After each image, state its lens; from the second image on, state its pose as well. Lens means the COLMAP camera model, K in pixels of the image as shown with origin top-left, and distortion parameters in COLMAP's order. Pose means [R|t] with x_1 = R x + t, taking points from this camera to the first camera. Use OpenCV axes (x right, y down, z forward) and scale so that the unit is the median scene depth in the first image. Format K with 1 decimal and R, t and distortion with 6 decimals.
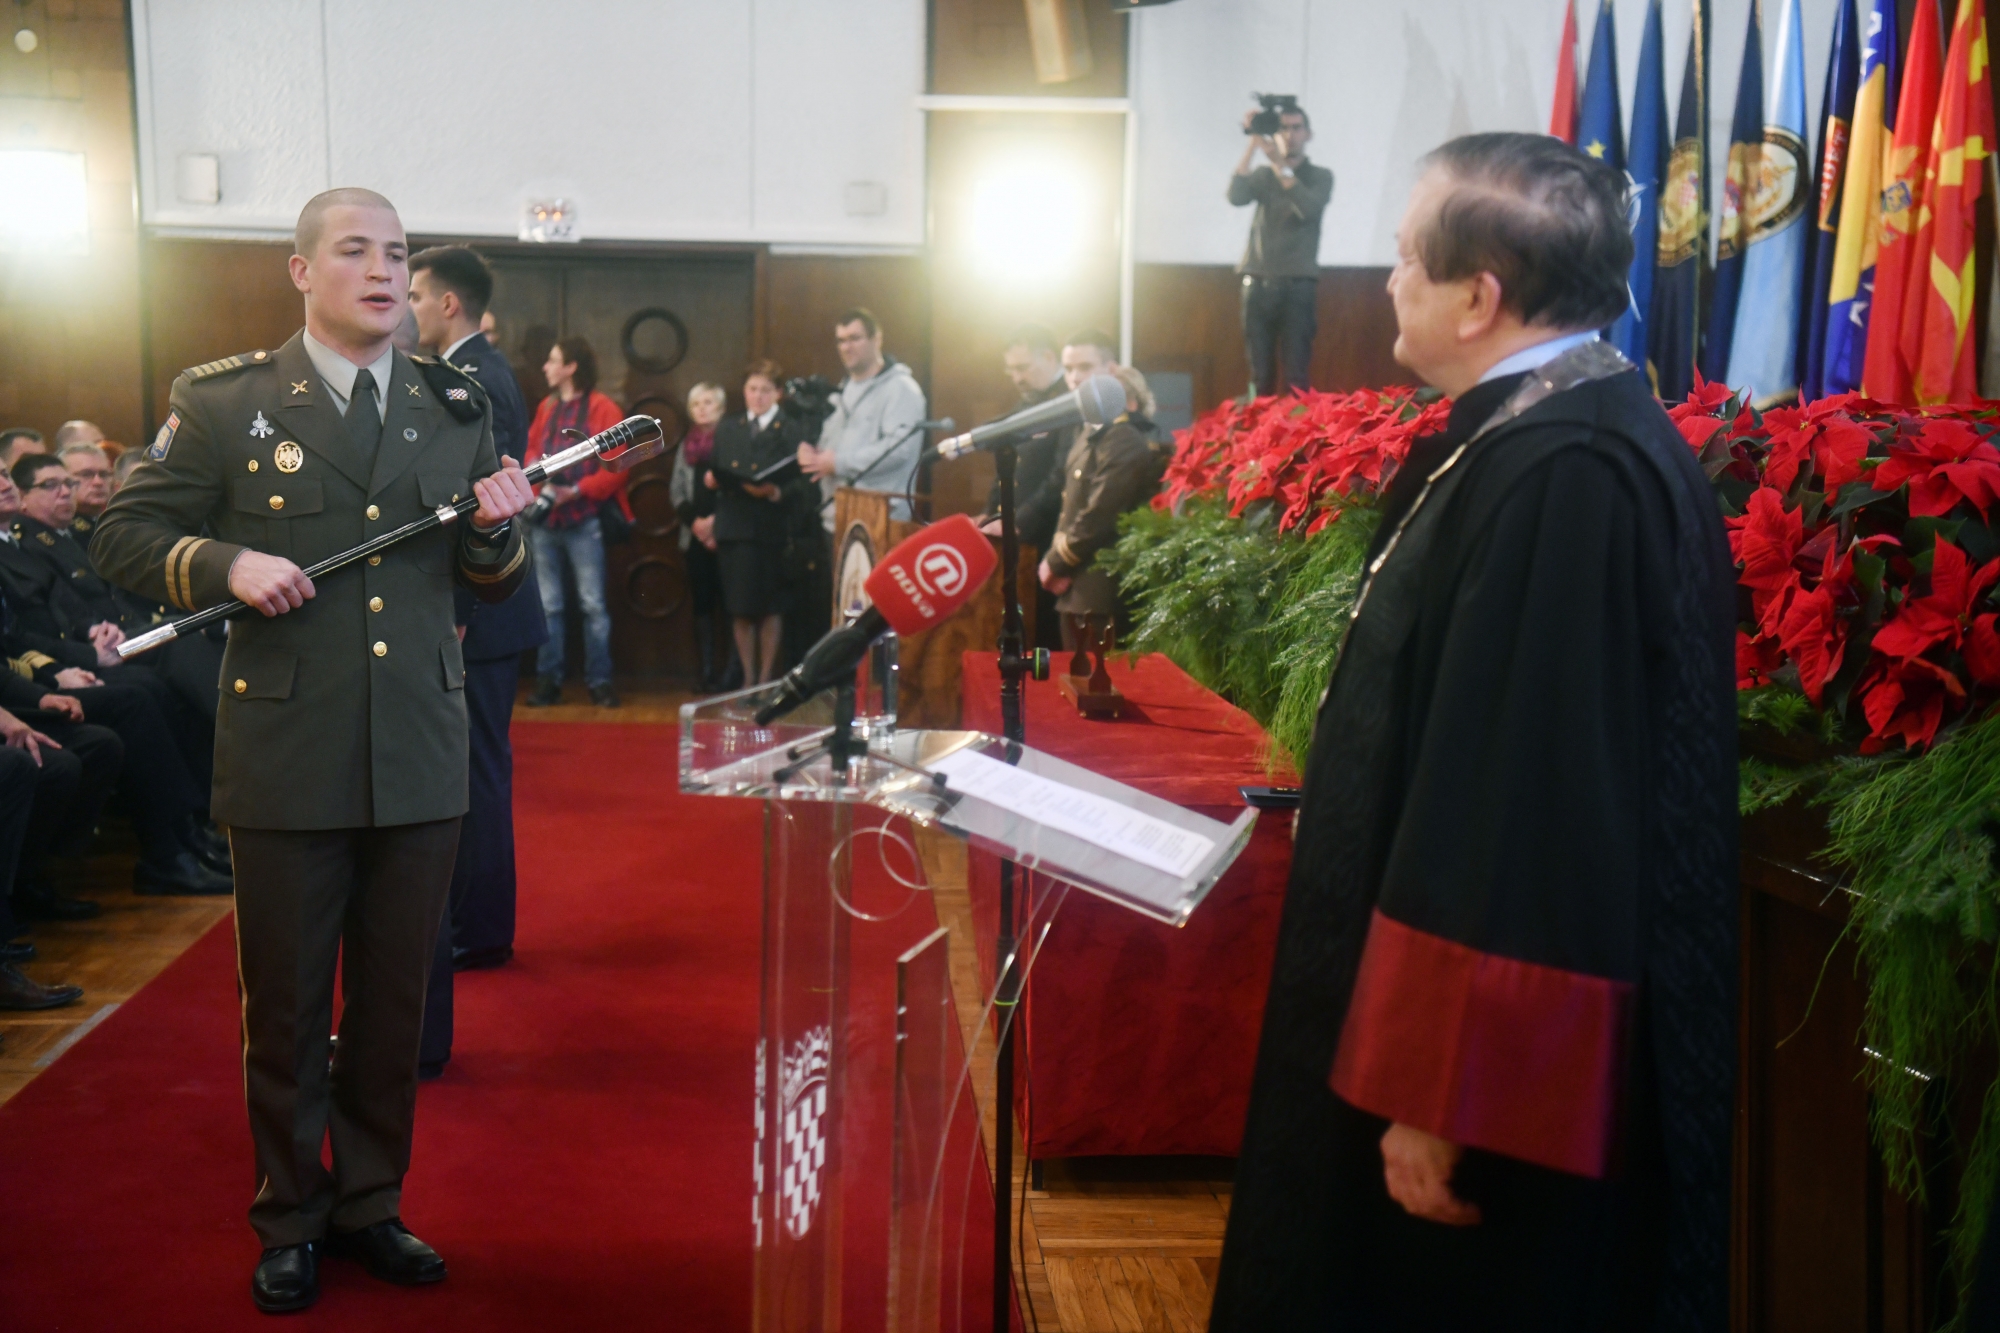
lens RADIAL K [[2536.4, 0, 1000.0], [0, 2536.4, 666.5], [0, 0, 1]] dist [0.138449, 0.033770]
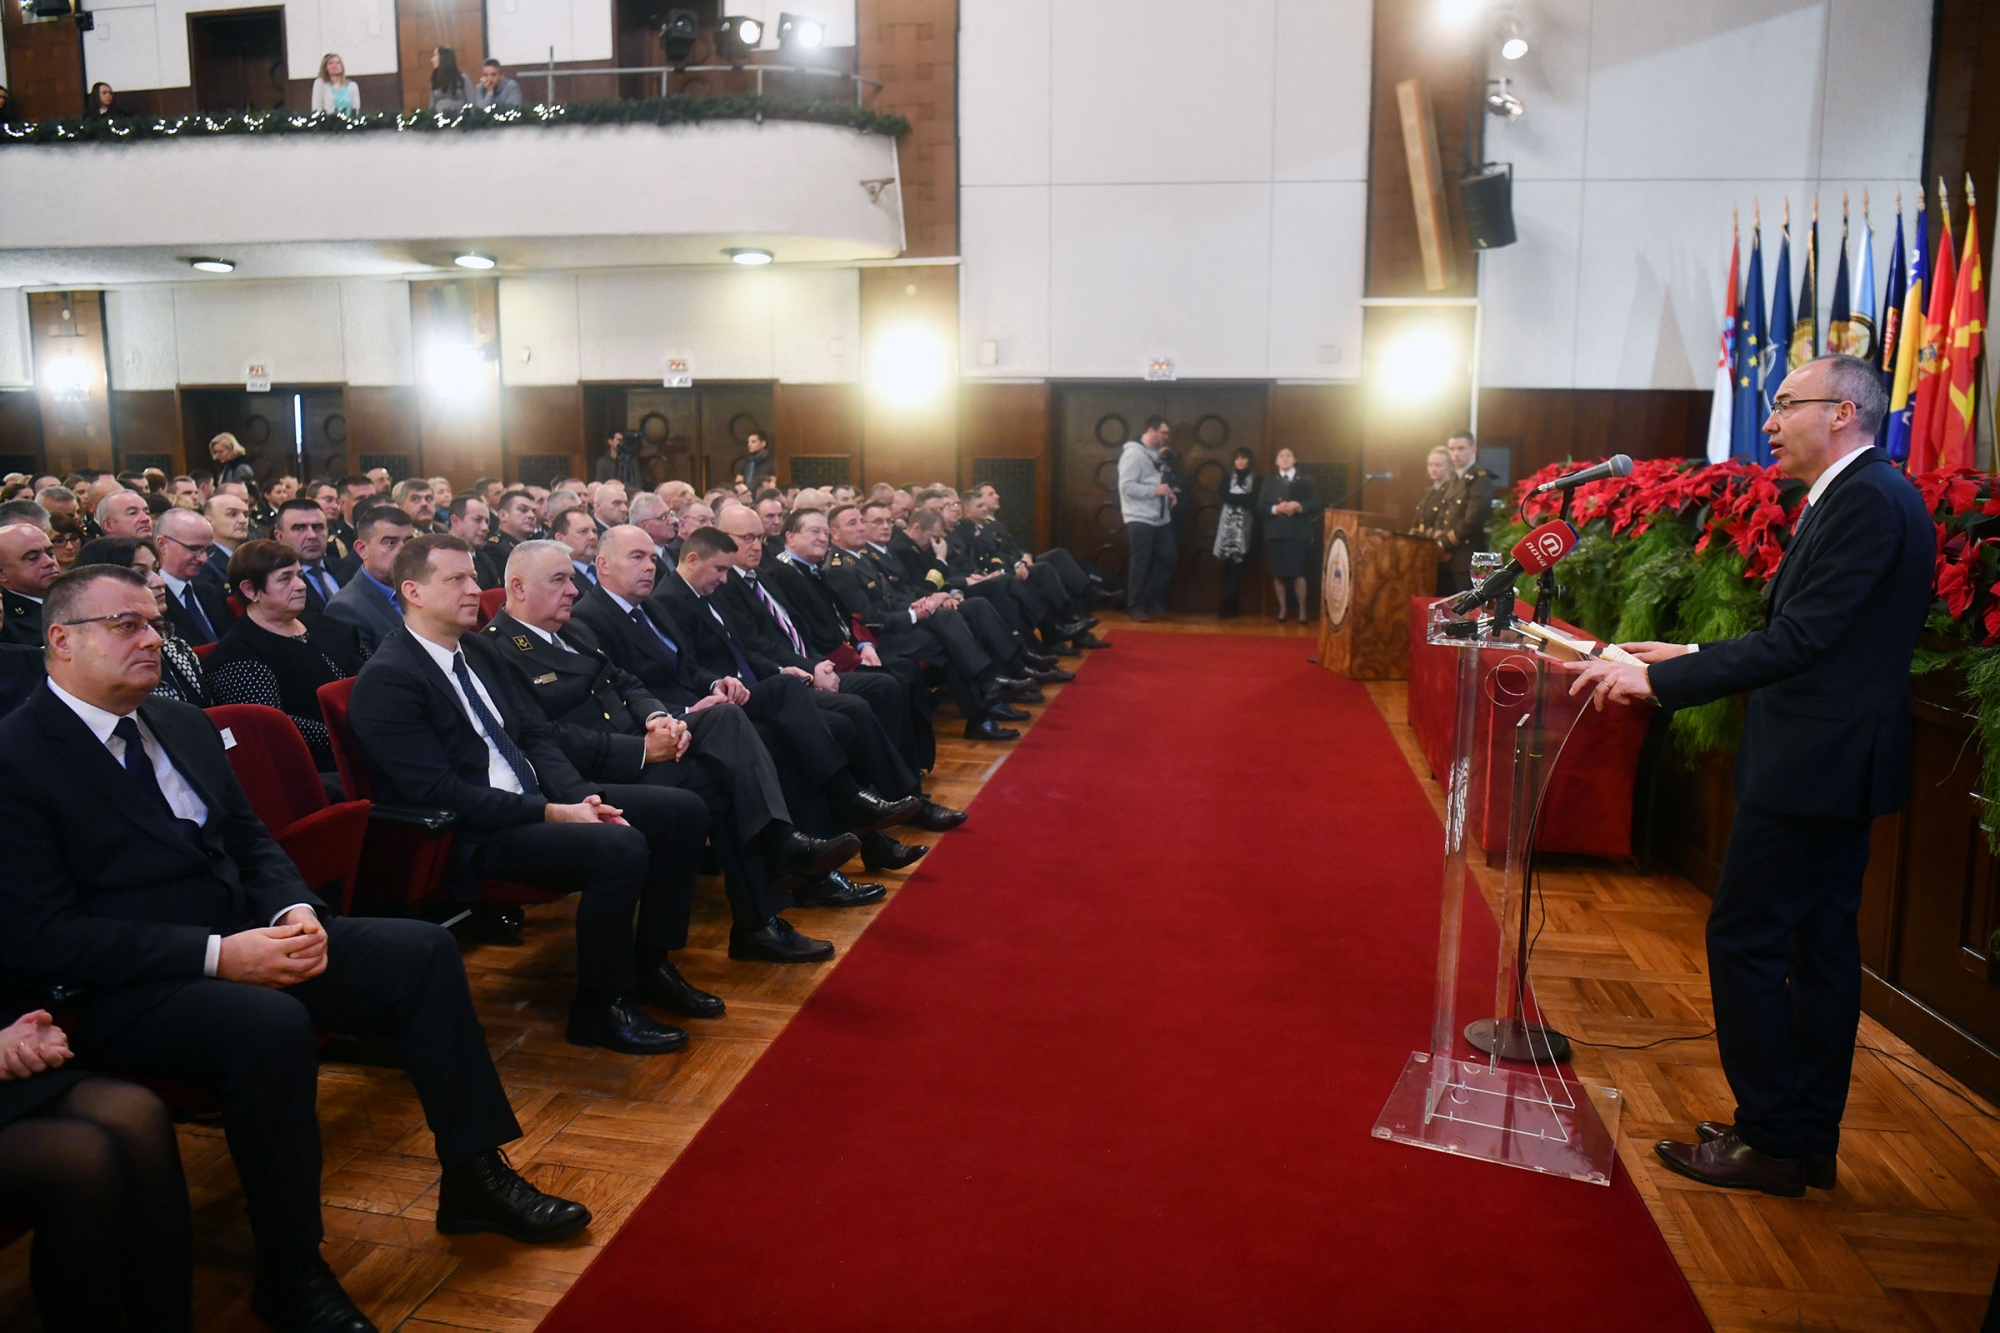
lens RADIAL K [[1411.8, 0, 1003.7], [0, 1411.8, 645.9], [0, 0, 1]] dist [-0.067786, 0.004836]
pose [[0.971180, 0.026463, -0.236873, -0.042190], [-0.020444, 0.999404, 0.027832, 0.005418], [0.237468, -0.022187, 0.971142, -0.059063]]
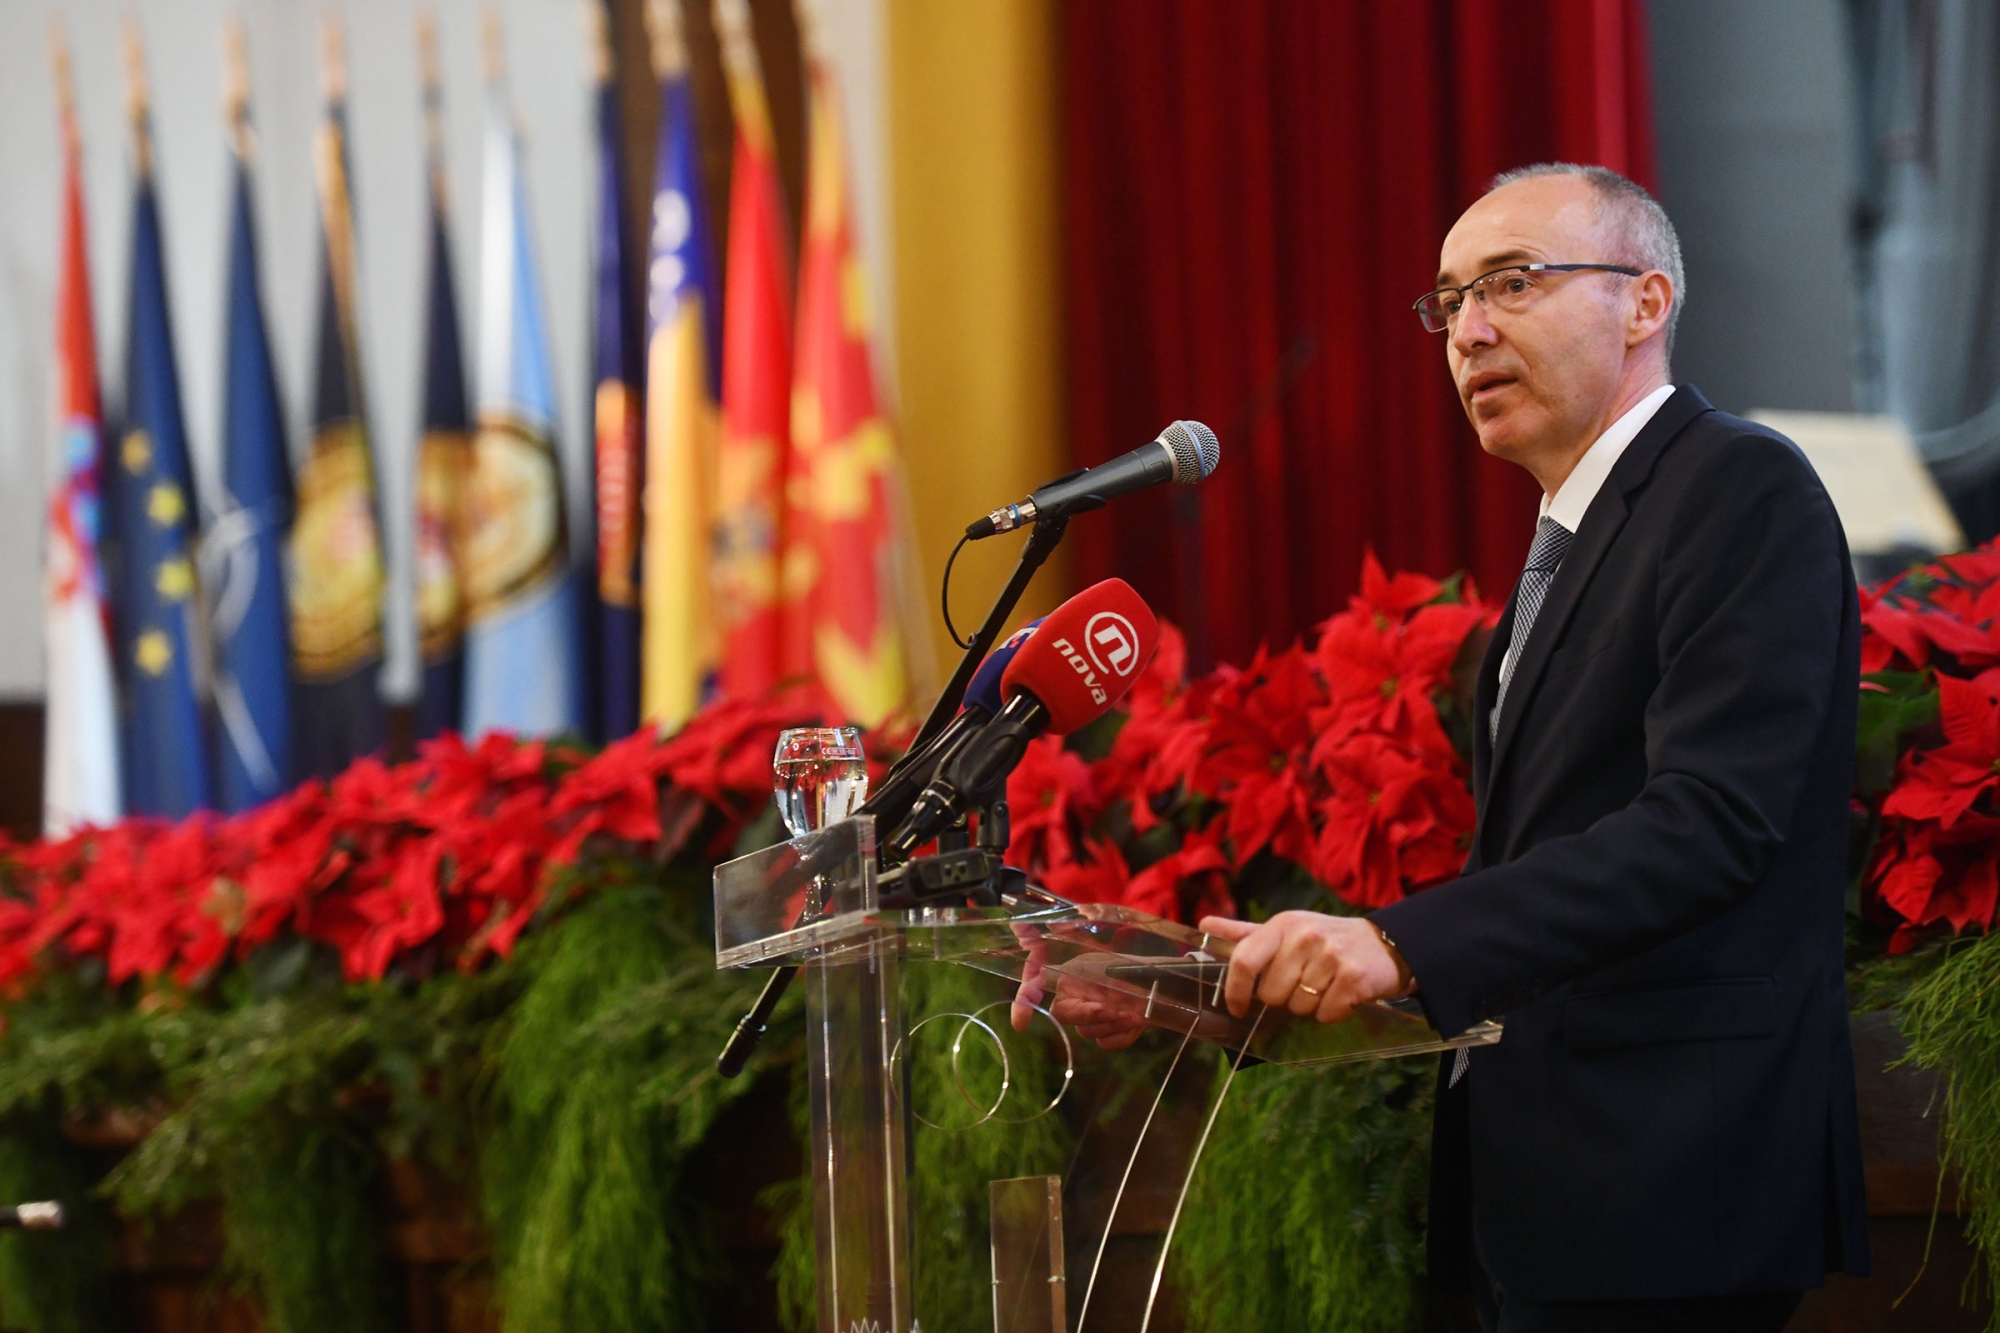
lens RADIAL K [[6264.9, 0, 1000.0], [0, 6264.9, 666.5], [0, 0, 1]] dist [0.474983, -0.127429]
pose [[0.888000, -0.017632, 0.459506, -0.208840], [0.103220, 0.981408, -0.161817, 0.061707], [-0.448109, 0.191124, 0.873310, -0.150290]]
